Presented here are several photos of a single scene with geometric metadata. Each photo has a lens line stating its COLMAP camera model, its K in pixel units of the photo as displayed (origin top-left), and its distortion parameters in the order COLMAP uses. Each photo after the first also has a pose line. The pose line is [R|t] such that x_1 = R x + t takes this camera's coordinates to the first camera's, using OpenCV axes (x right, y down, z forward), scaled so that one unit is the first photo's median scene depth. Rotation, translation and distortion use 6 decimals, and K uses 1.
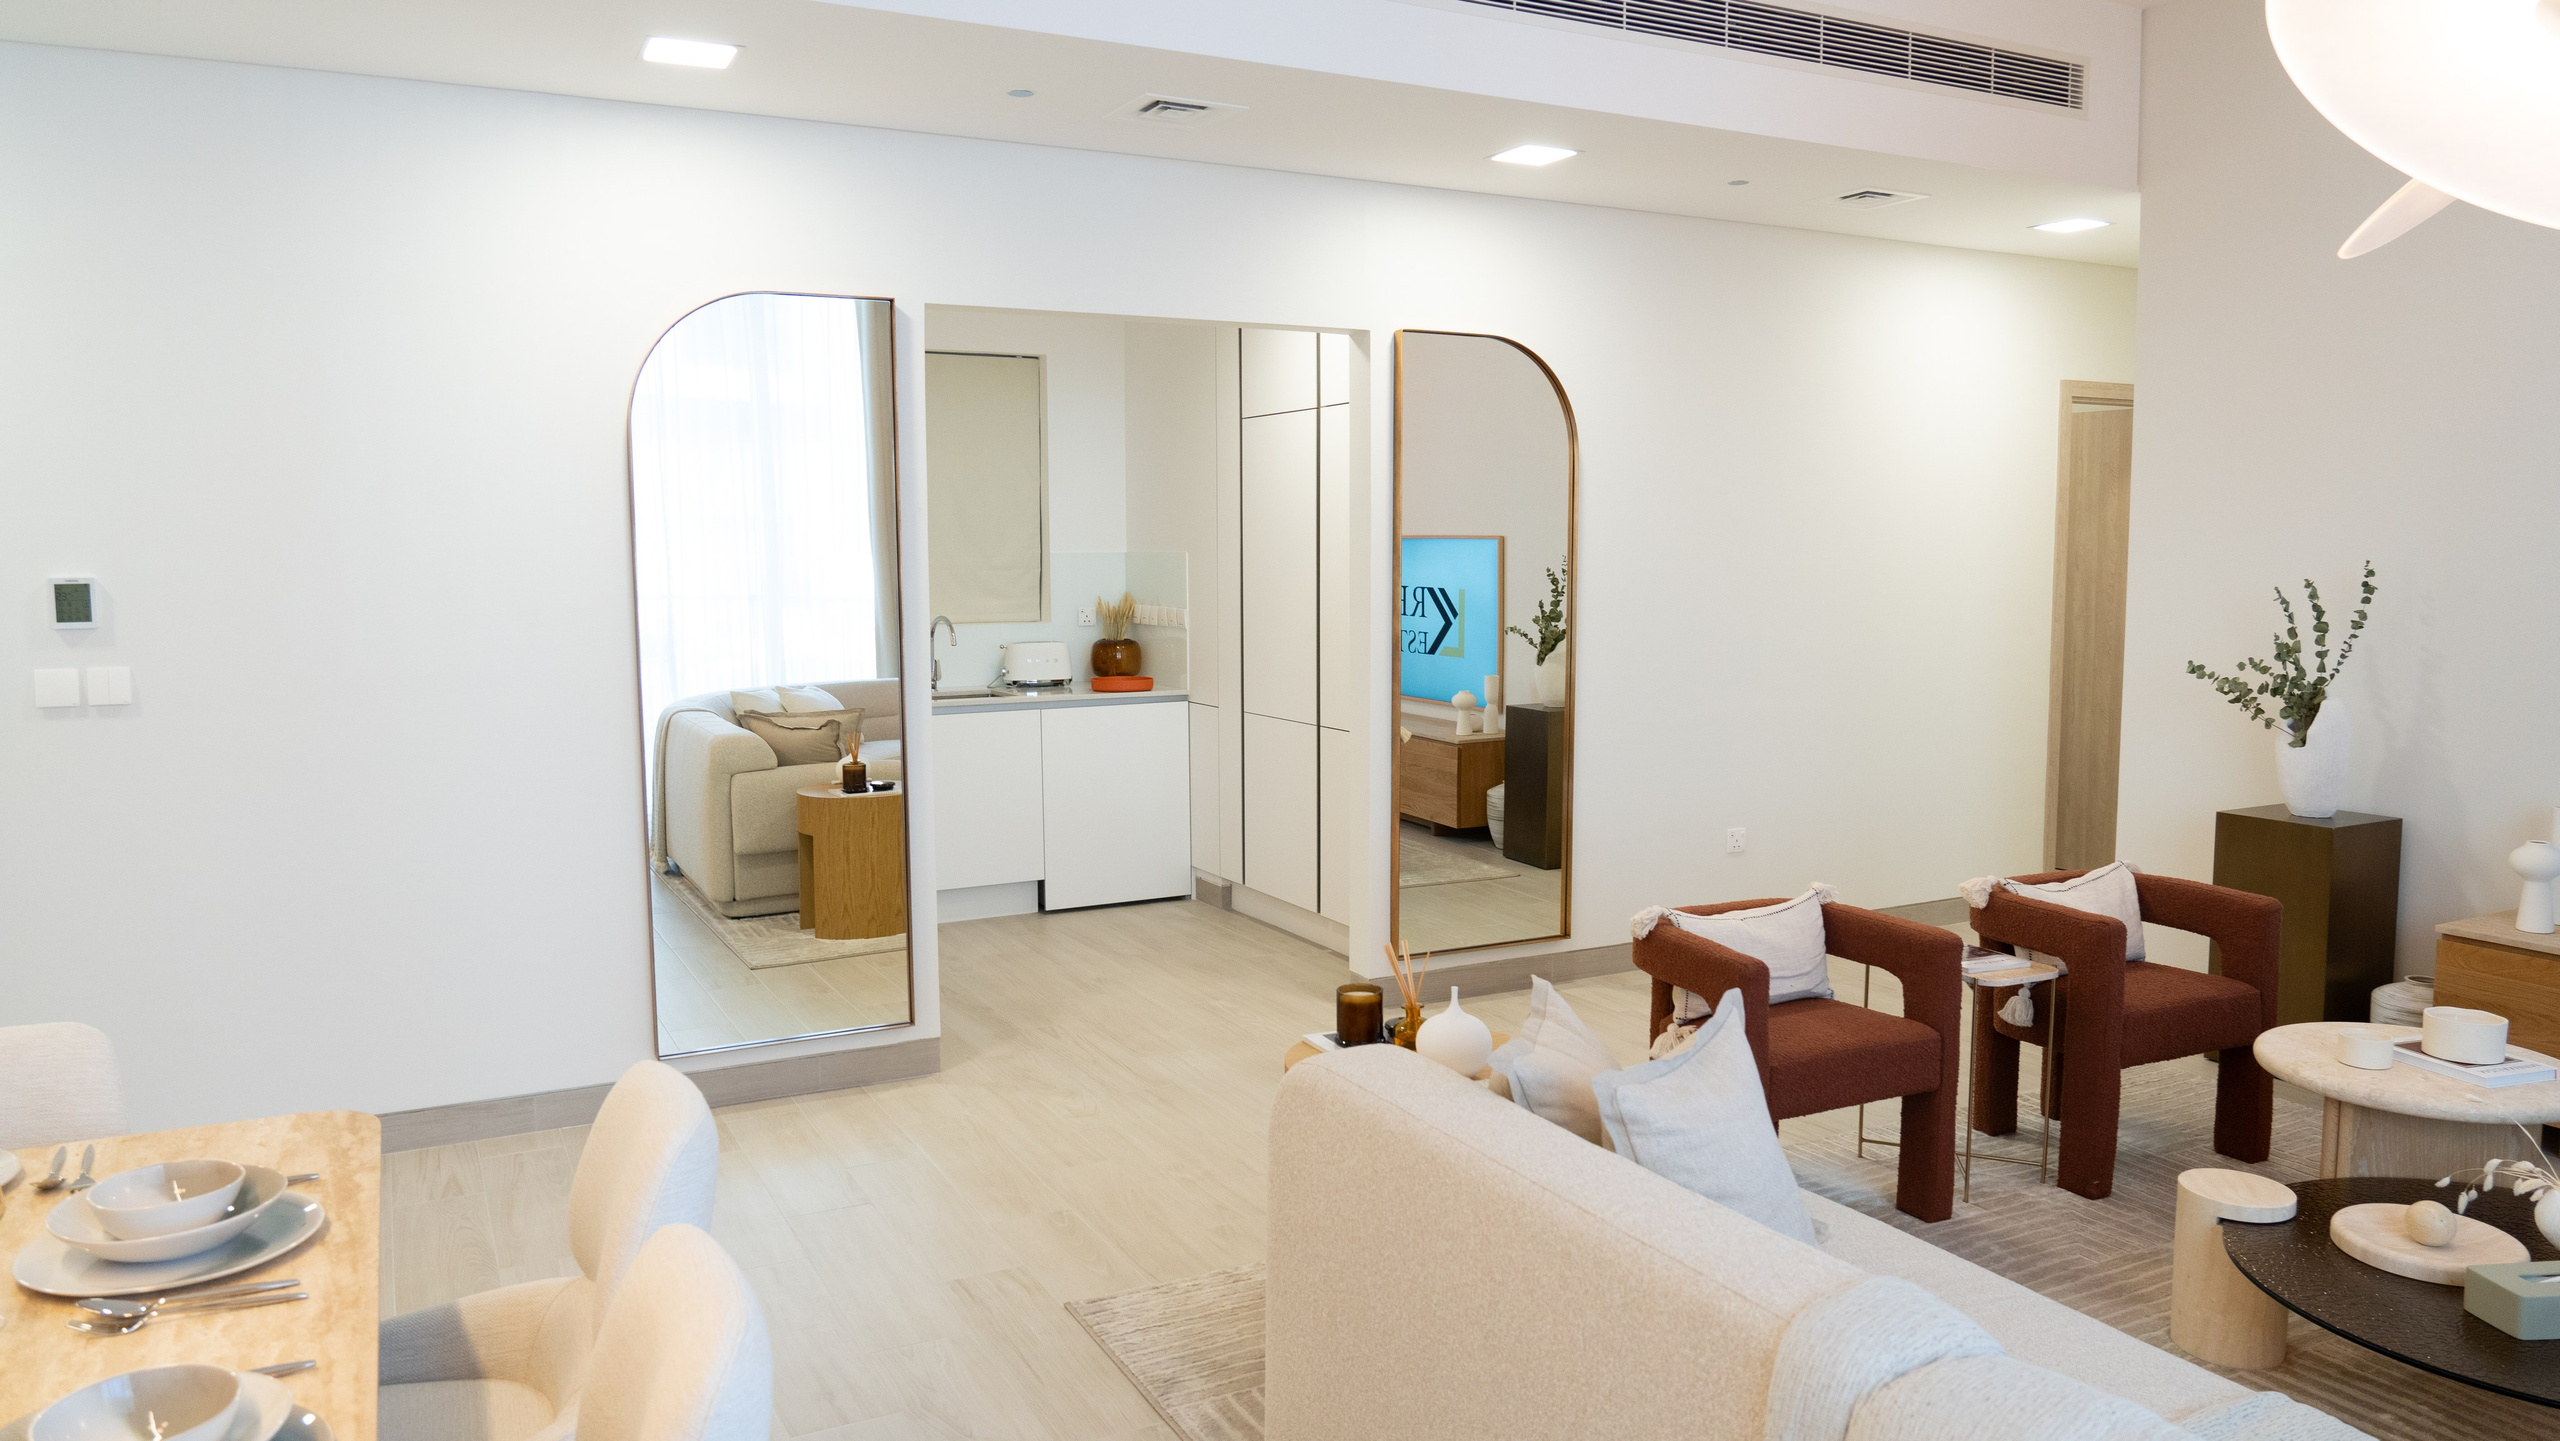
lens RADIAL K [[1728.3, 0, 1280.0], [0, 1728.3, 720.5], [0, 0, 1]] dist [-0.028429, 0.009031]
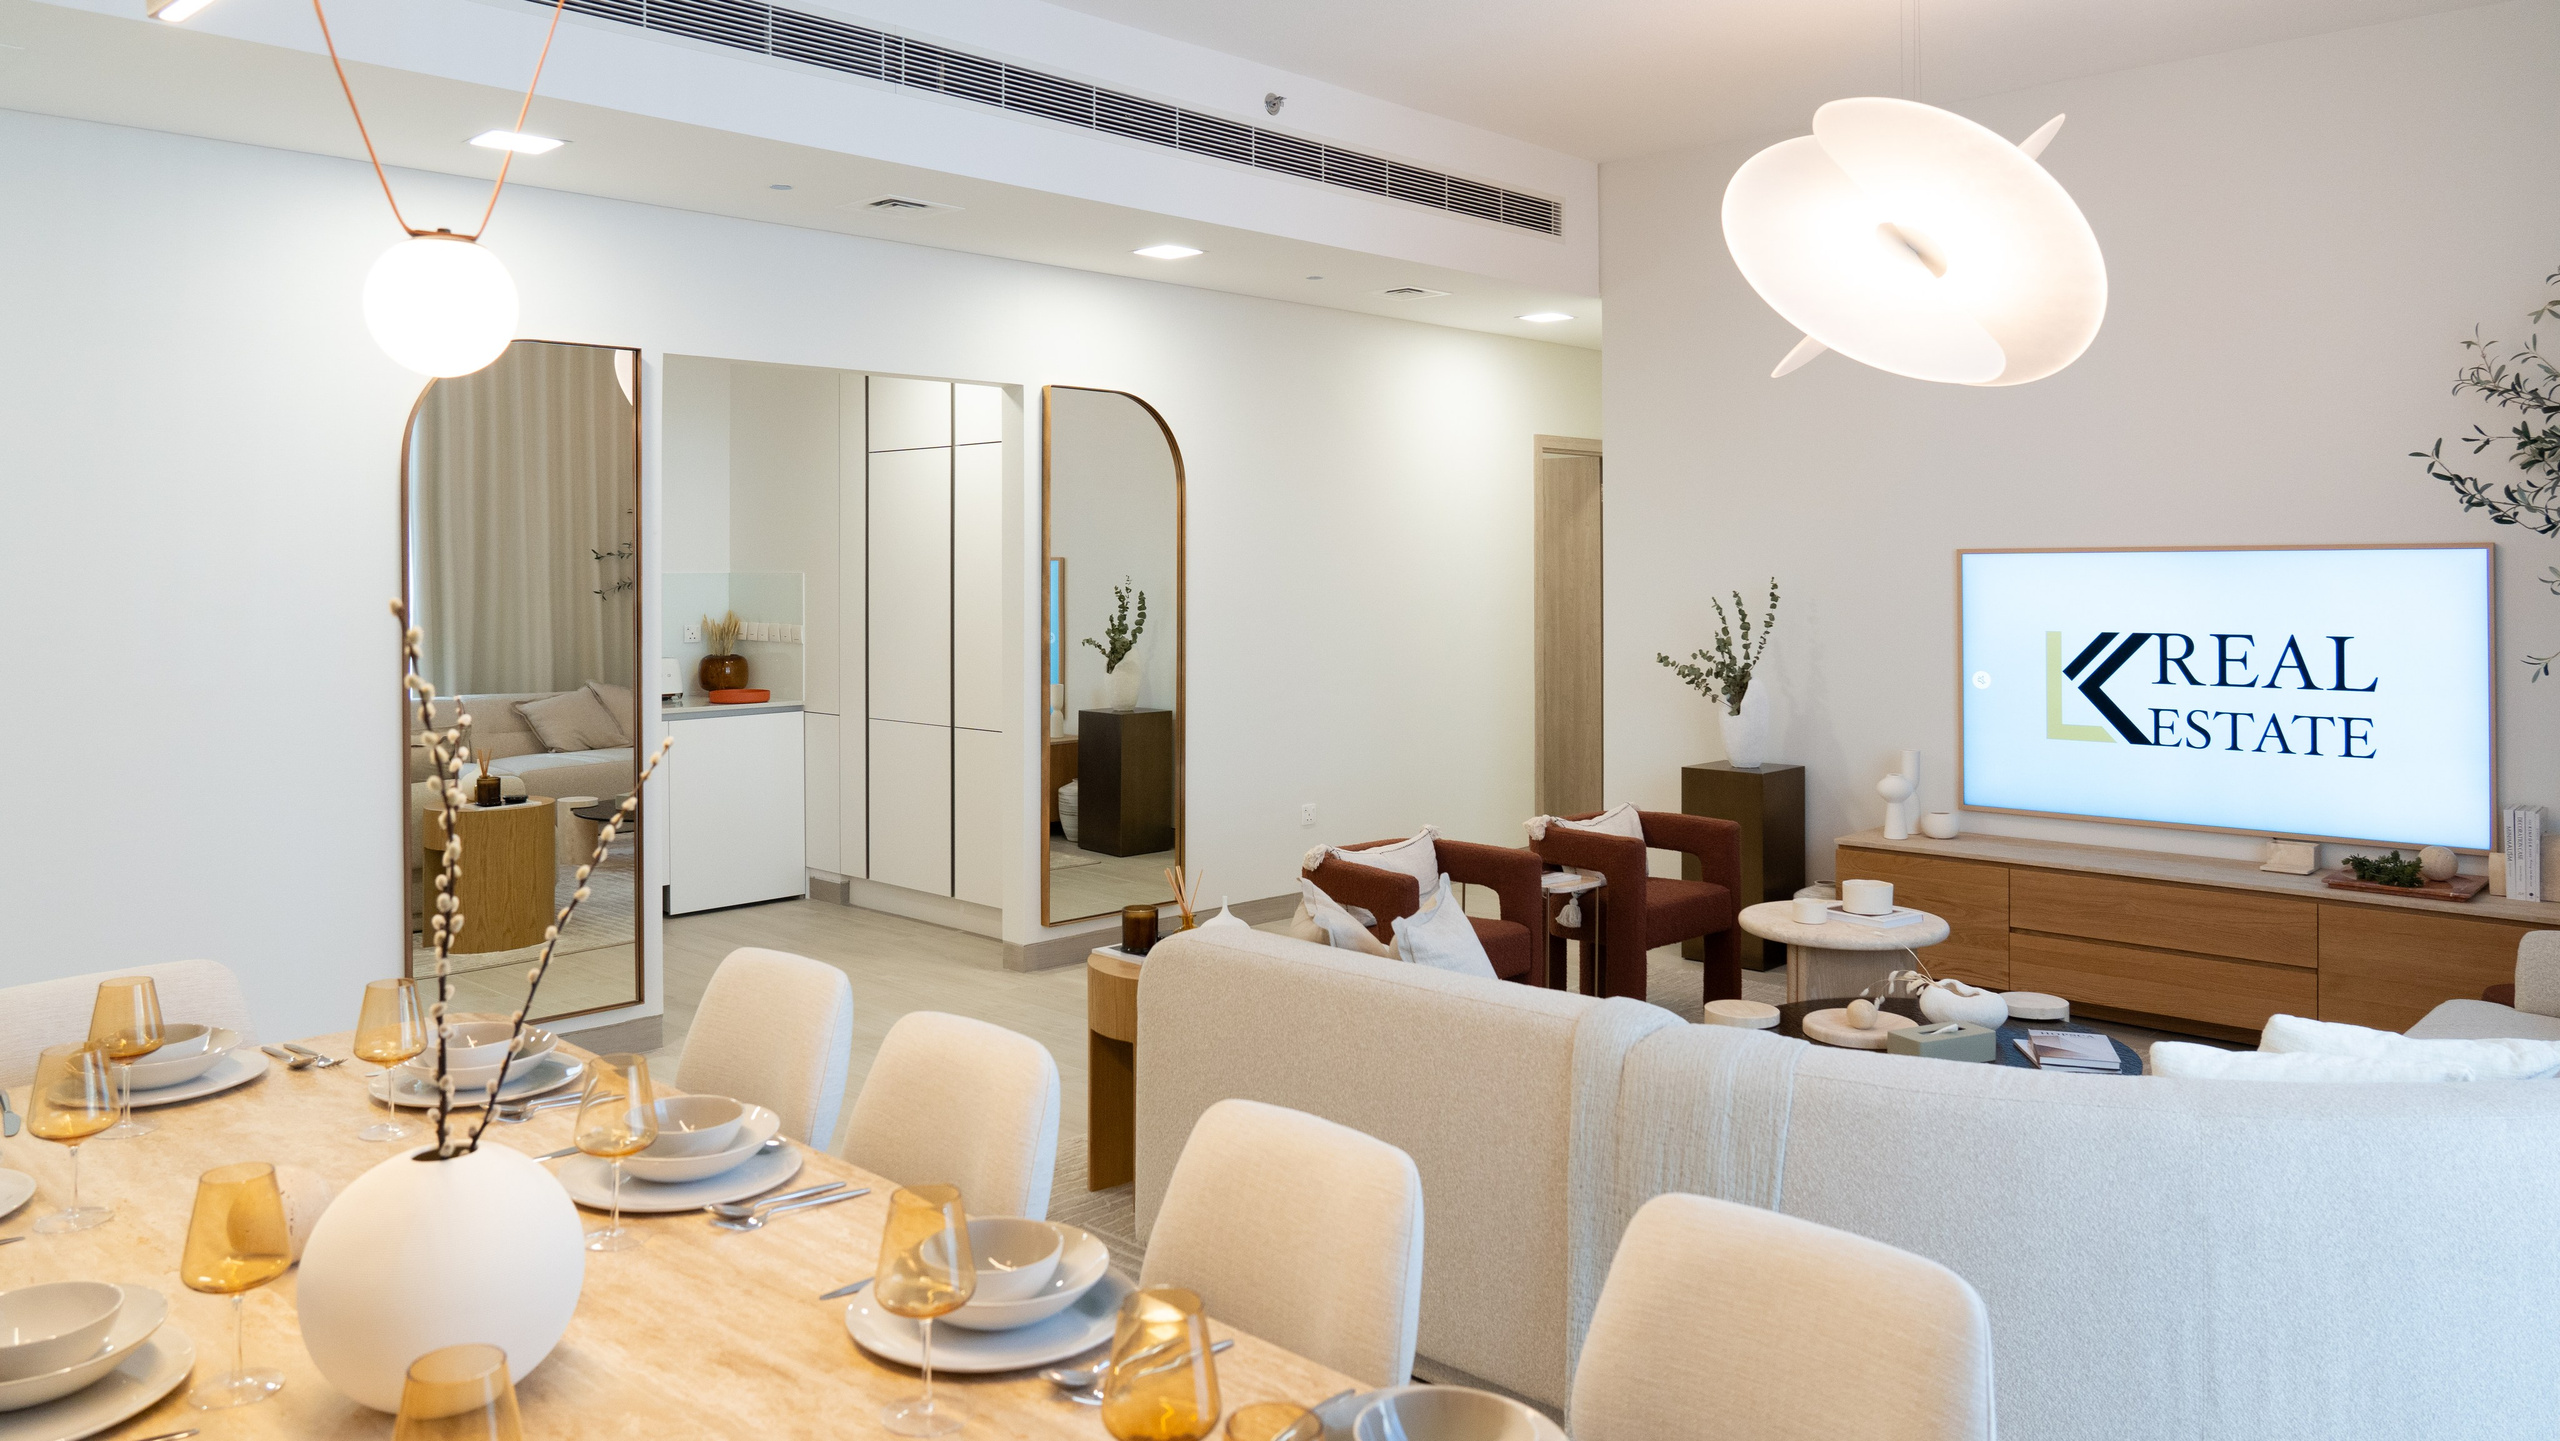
lens RADIAL K [[1752.0, 0, 1291.0], [0, 1752.0, 573.4], [0, 0, 1]] dist [-0.029624, 0.000916]
pose [[0.947321, 0.000095, 0.320287, -0.159355], [0.030970, 0.995287, -0.091897, 0.018022], [-0.318786, 0.096975, 0.942853, -0.176341]]
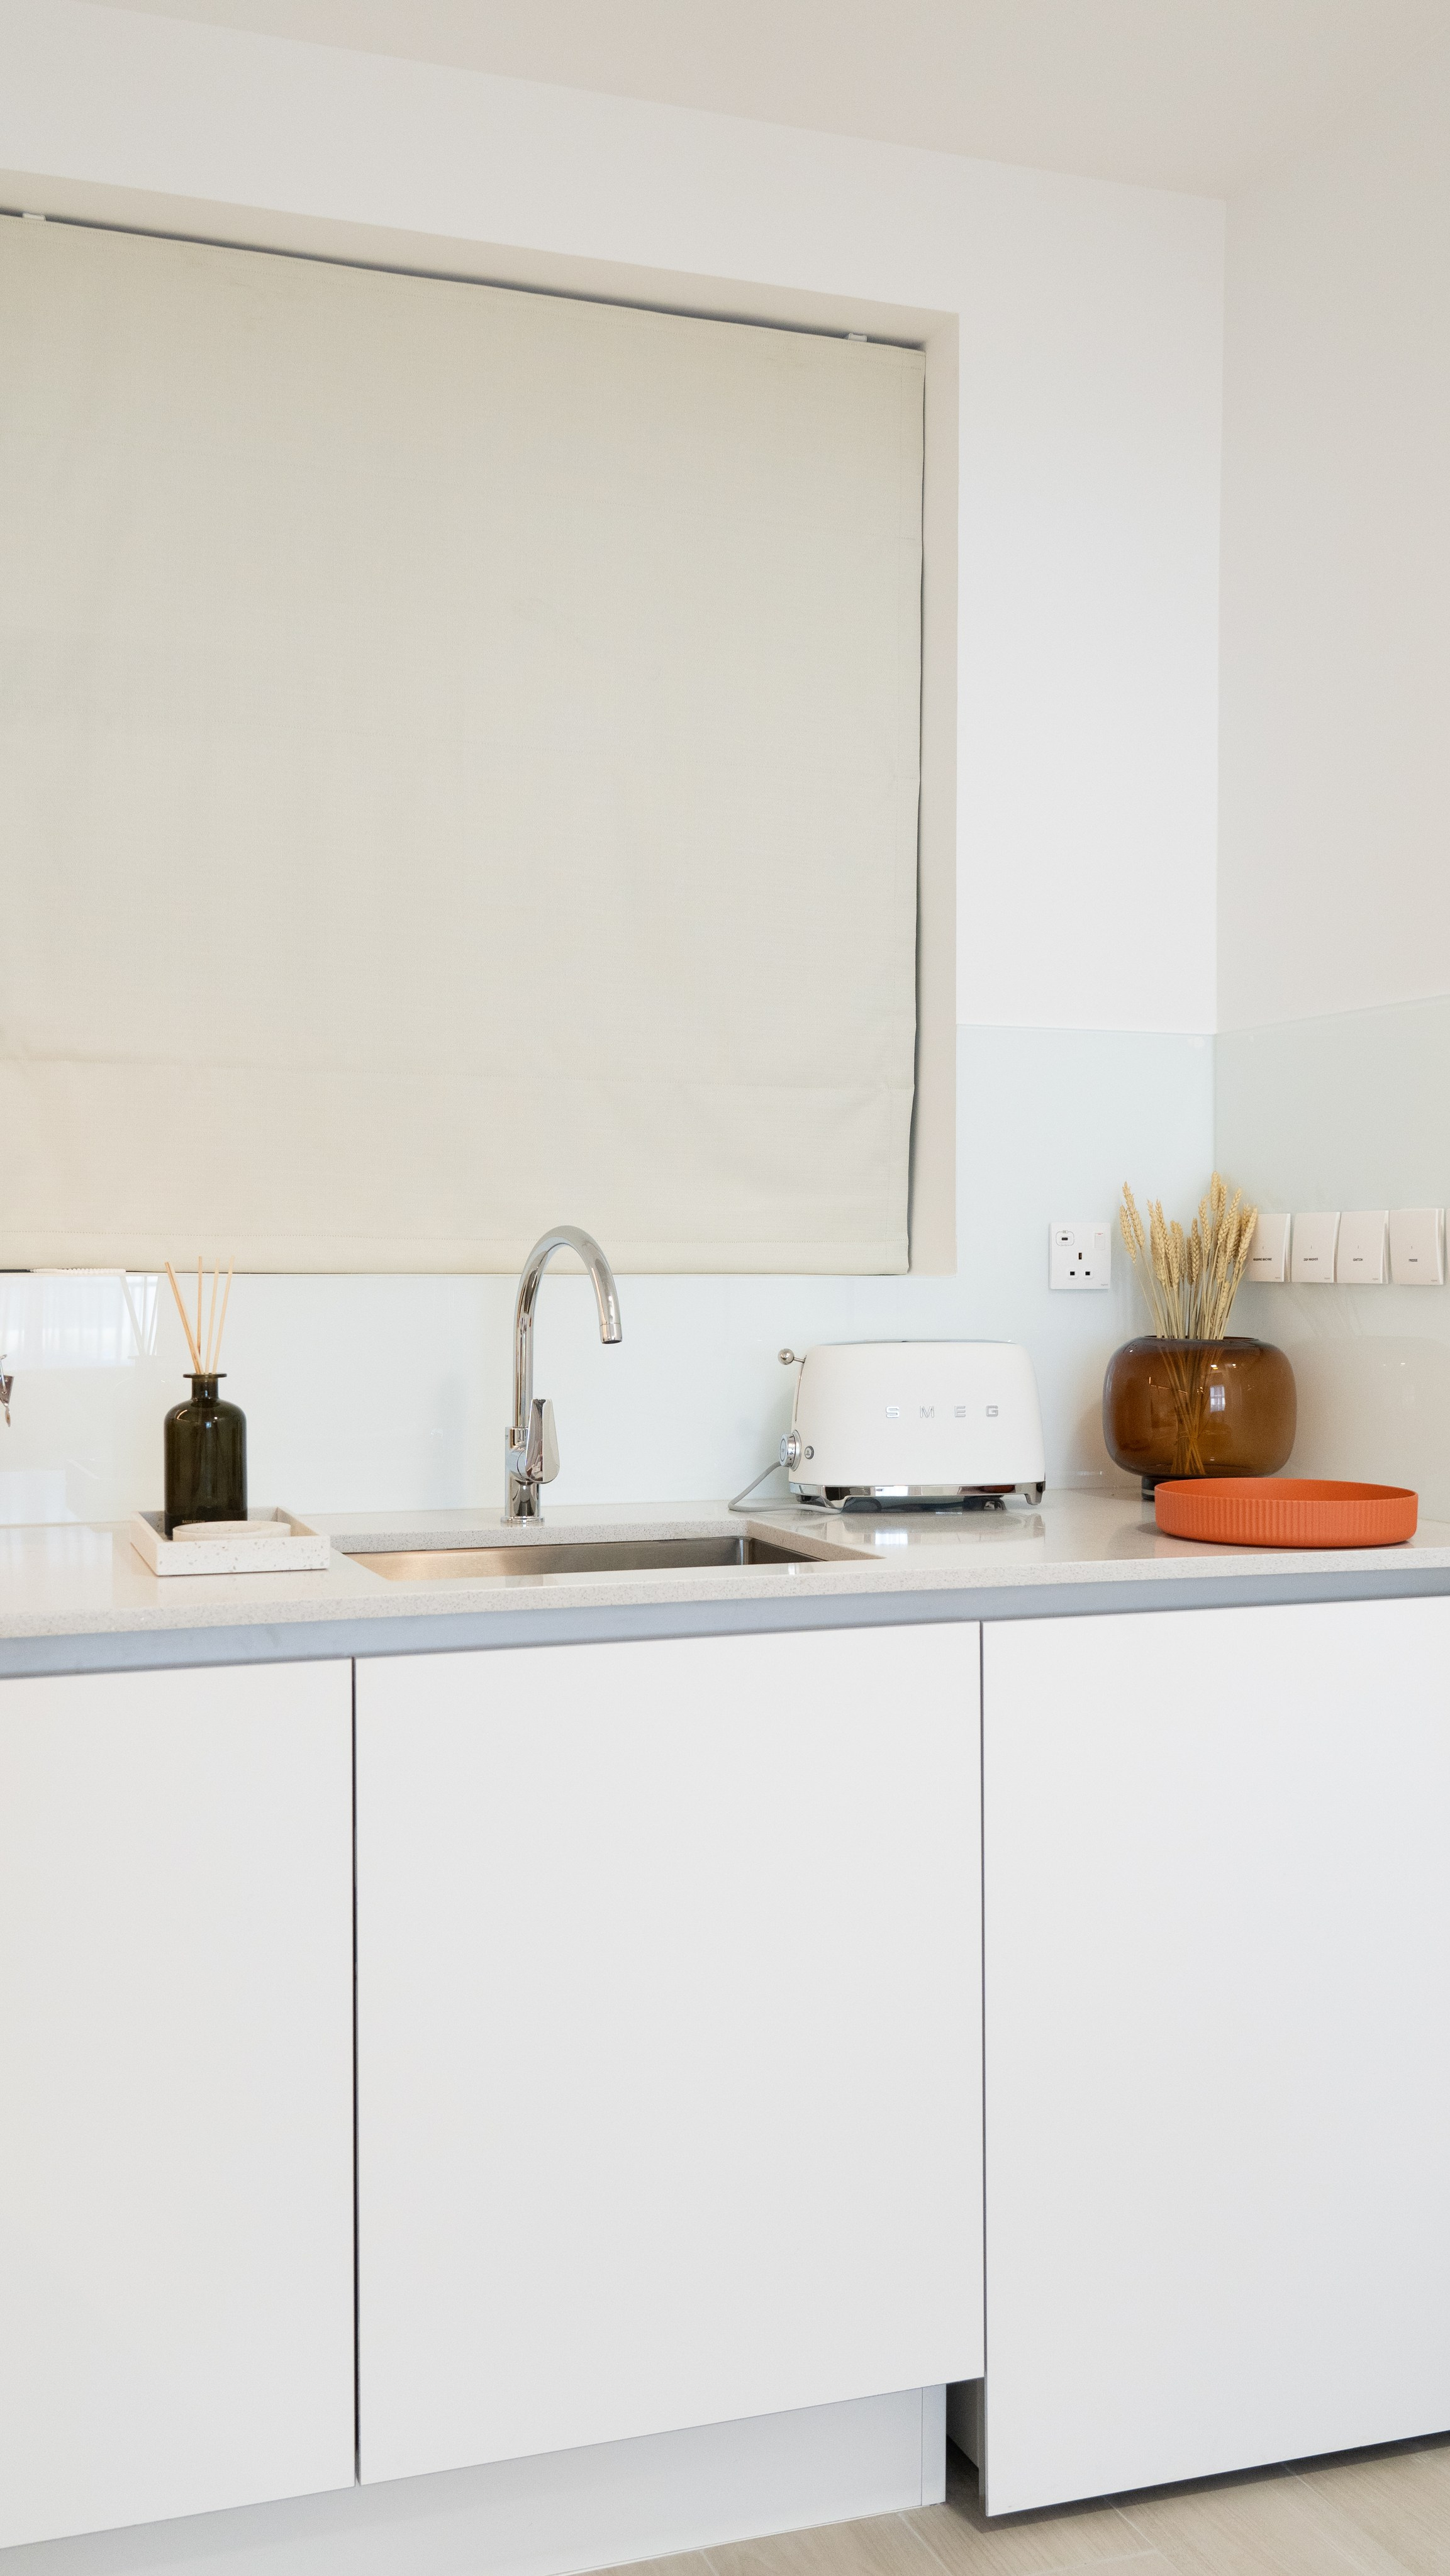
lens RADIAL K [[2543.1, 0, 725.0], [0, 2543.1, 1288.0], [0, 0, 1]] dist [0.048934, 0.001248]
pose [[0.991466, 0.004094, -0.130301, -0.171766], [-0.016179, 0.995643, -0.091828, -0.024868], [0.129357, 0.093152, 0.987213, 0.878722]]
